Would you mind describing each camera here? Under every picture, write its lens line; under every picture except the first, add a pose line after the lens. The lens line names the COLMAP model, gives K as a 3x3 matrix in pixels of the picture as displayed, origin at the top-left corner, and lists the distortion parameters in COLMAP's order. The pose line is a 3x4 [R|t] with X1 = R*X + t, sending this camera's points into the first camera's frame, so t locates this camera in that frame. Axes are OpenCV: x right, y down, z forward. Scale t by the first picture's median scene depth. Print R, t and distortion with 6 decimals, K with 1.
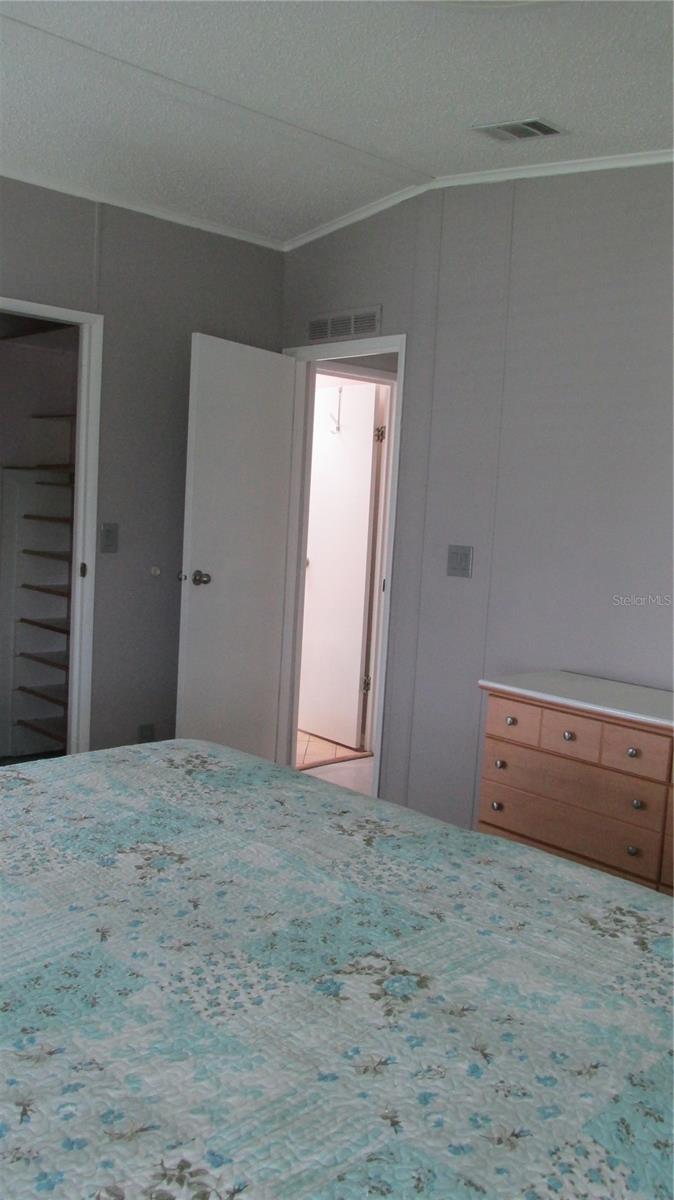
lens RADIAL K [[992.6, 0, 331.0], [0, 992.6, 599.6], [0, 0, 1]] dist [-0.046962, 0.026583]
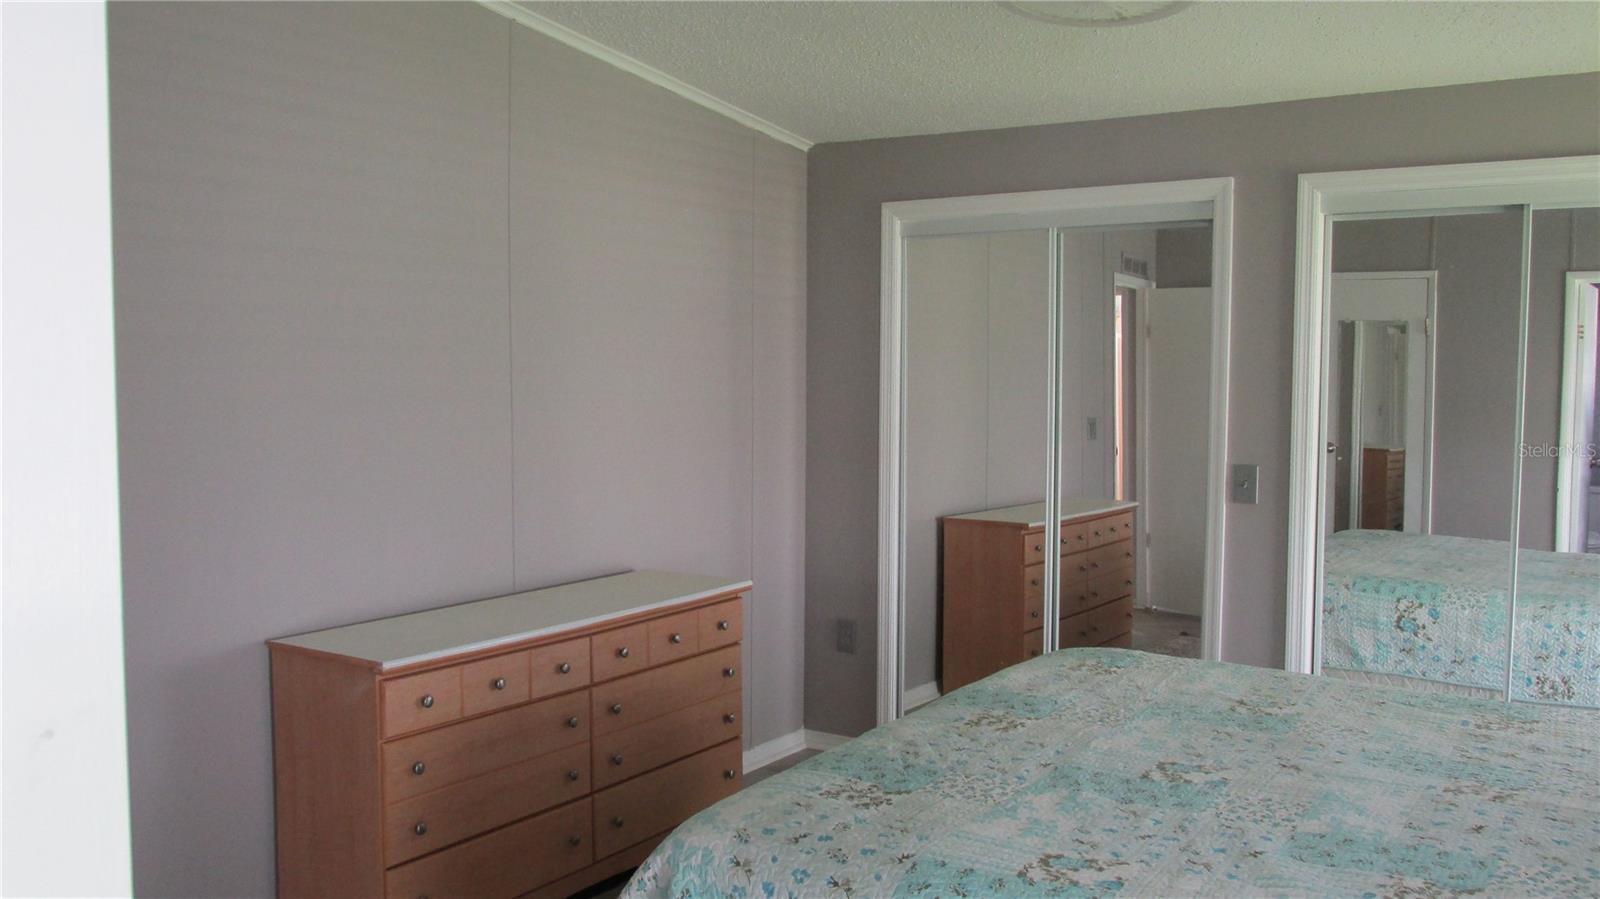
lens RADIAL K [[1323.4, 0, 793.1], [0, 1323.4, 447.6], [0, 0, 1]] dist [-0.046962, 0.026583]
pose [[-0.216510, -0.110917, 0.969959, -1.039571], [0.087900, 0.987275, 0.132518, -0.214960], [-0.972315, 0.113951, -0.204005, 1.232029]]
